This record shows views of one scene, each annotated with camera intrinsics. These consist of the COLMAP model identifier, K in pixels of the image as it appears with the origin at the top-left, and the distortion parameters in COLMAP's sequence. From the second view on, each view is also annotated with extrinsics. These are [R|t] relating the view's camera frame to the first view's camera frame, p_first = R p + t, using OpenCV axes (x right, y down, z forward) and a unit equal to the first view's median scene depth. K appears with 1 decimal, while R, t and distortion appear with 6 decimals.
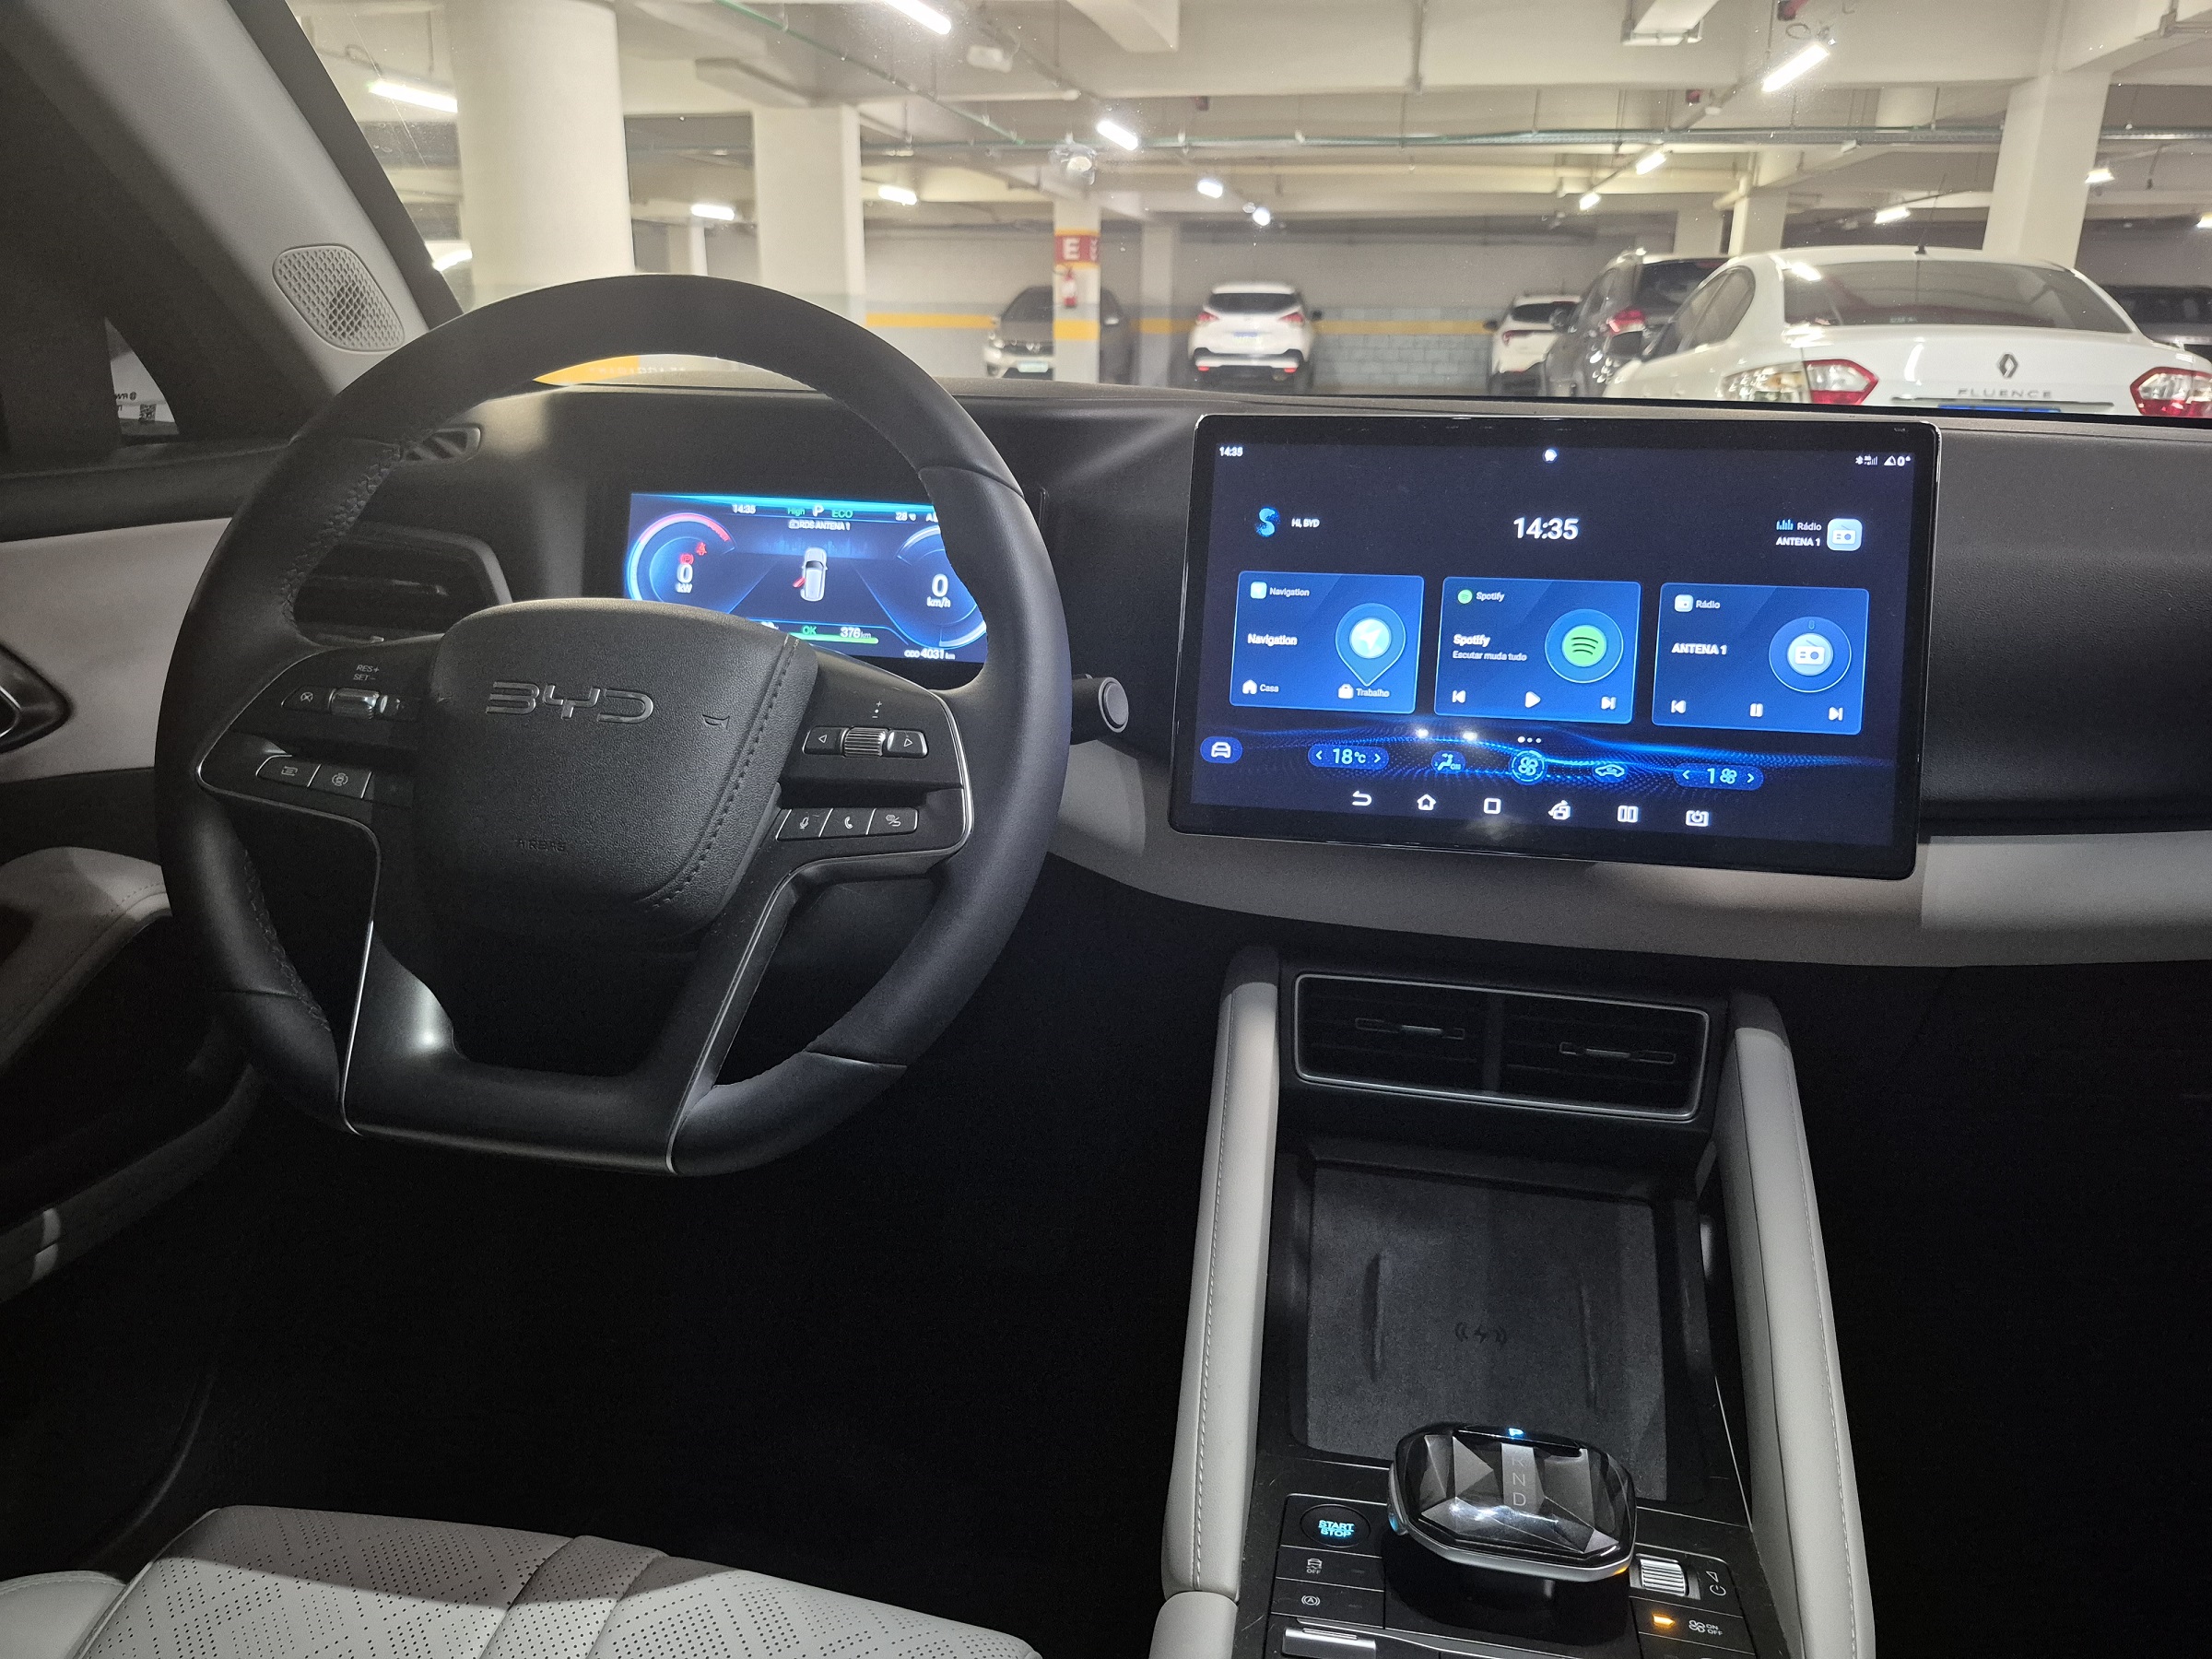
lens RADIAL K [[1552.2, 0, 1093.9], [0, 1552.2, 836.6], [0, 0, 1]] dist [0.096829, -0.120401]
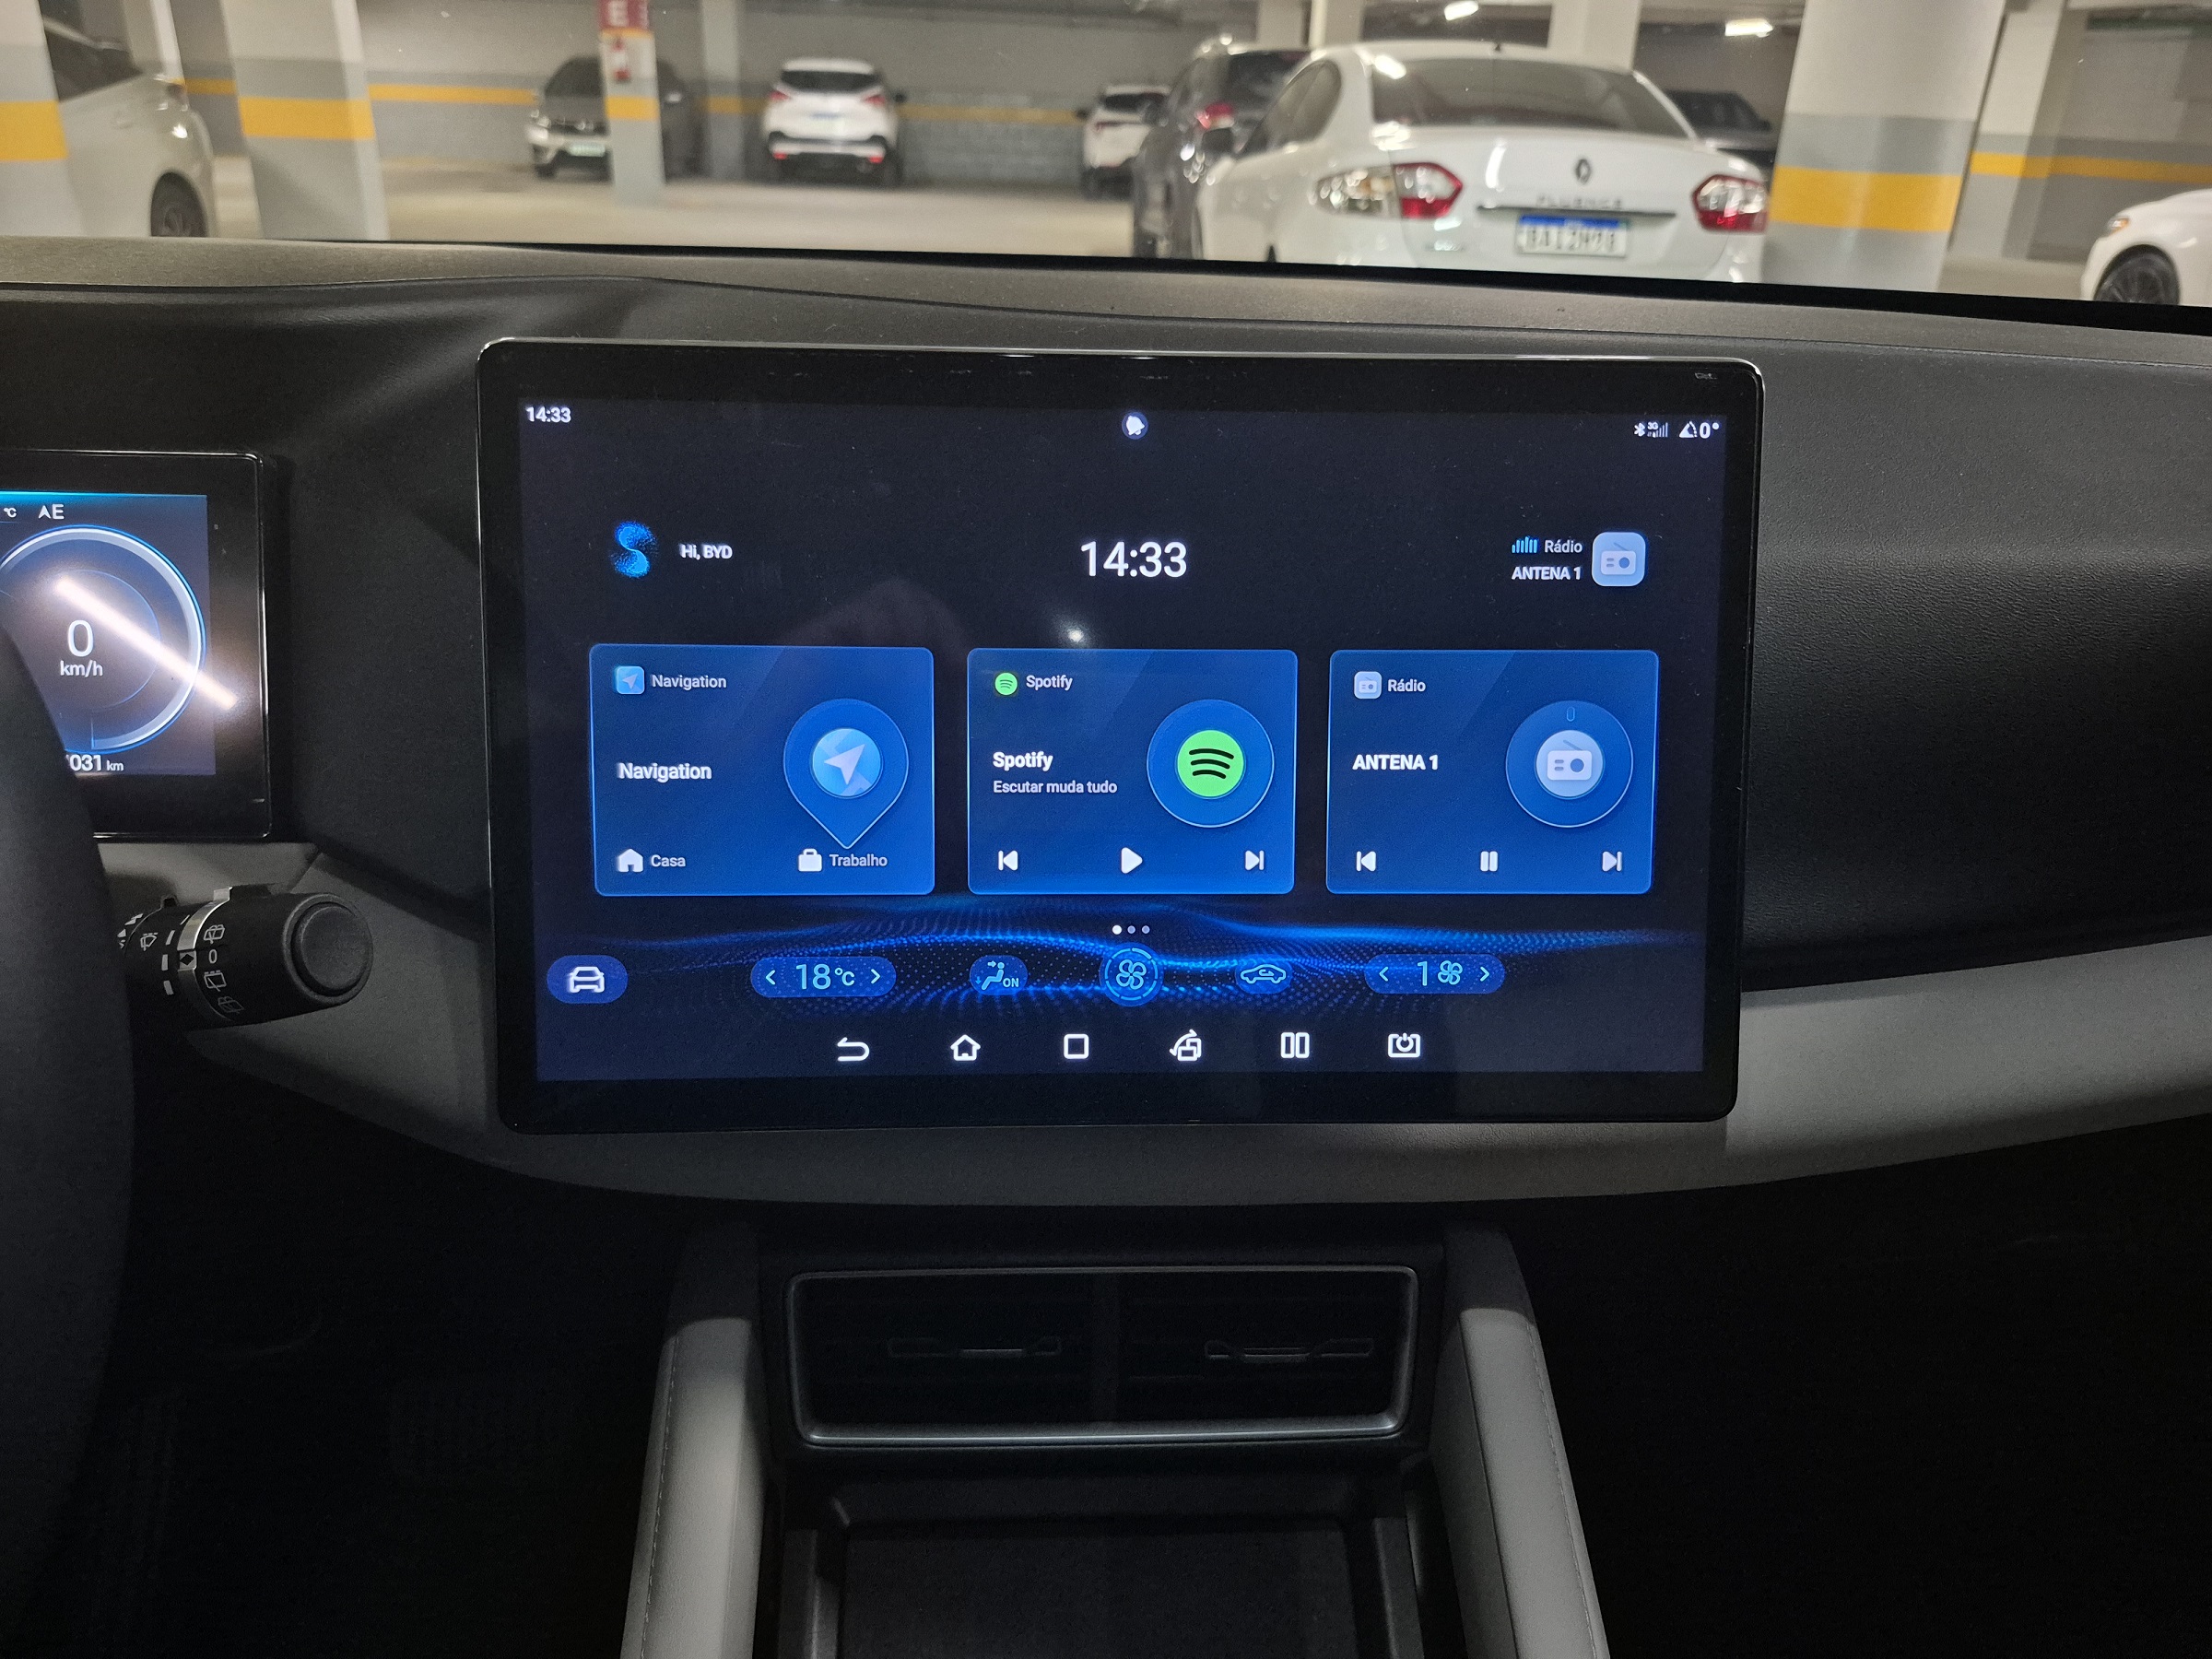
lens RADIAL K [[1557.2, 0, 1102.2], [0, 1557.2, 837.8], [0, 0, 1]] dist [0.176956, -0.306109]
pose [[0.969678, -0.085327, 0.229008, 0.137238], [0.058711, 0.990960, 0.120628, -0.163772], [-0.237230, -0.103525, 0.965922, 0.442501]]
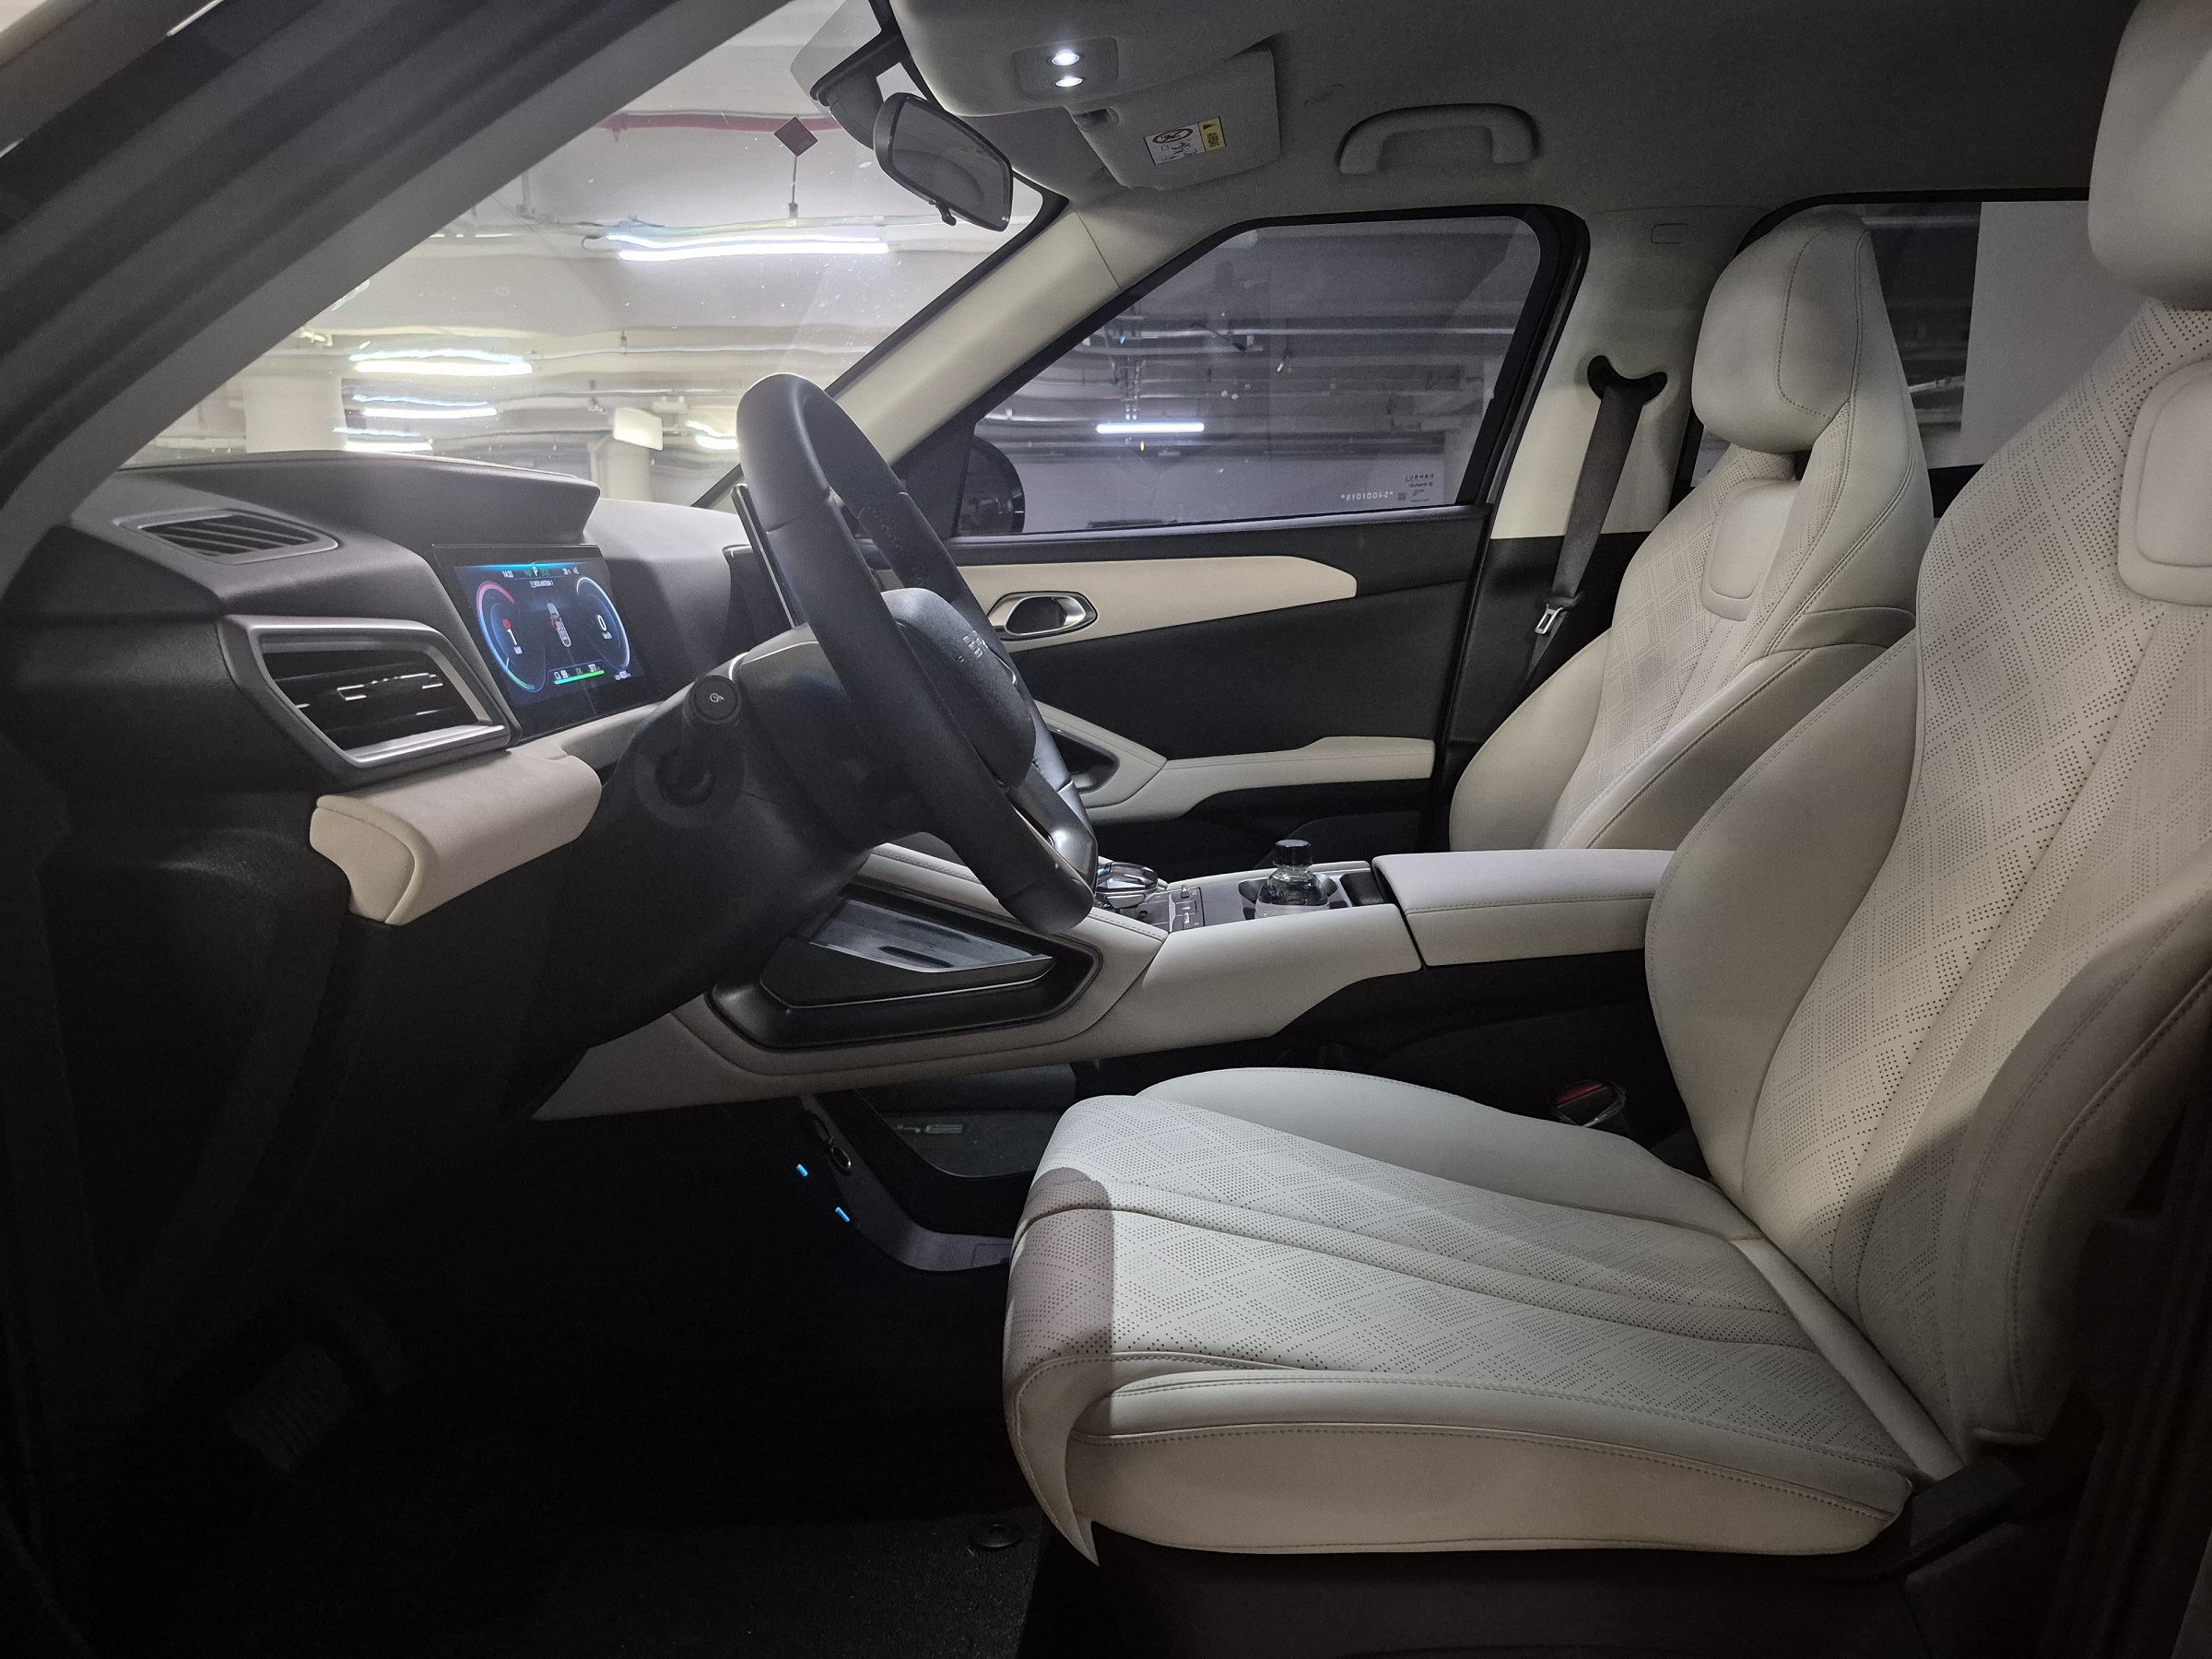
lens RADIAL K [[1518.0, 0, 1080.9], [0, 1518.0, 840.2], [0, 0, 1]] dist [0.090564, -0.111222]
pose [[-0.147139, -0.200817, 0.968516, -1.642376], [0.323682, 0.915484, 0.238995, -0.204588], [-0.934655, 0.348657, -0.069703, 0.940326]]
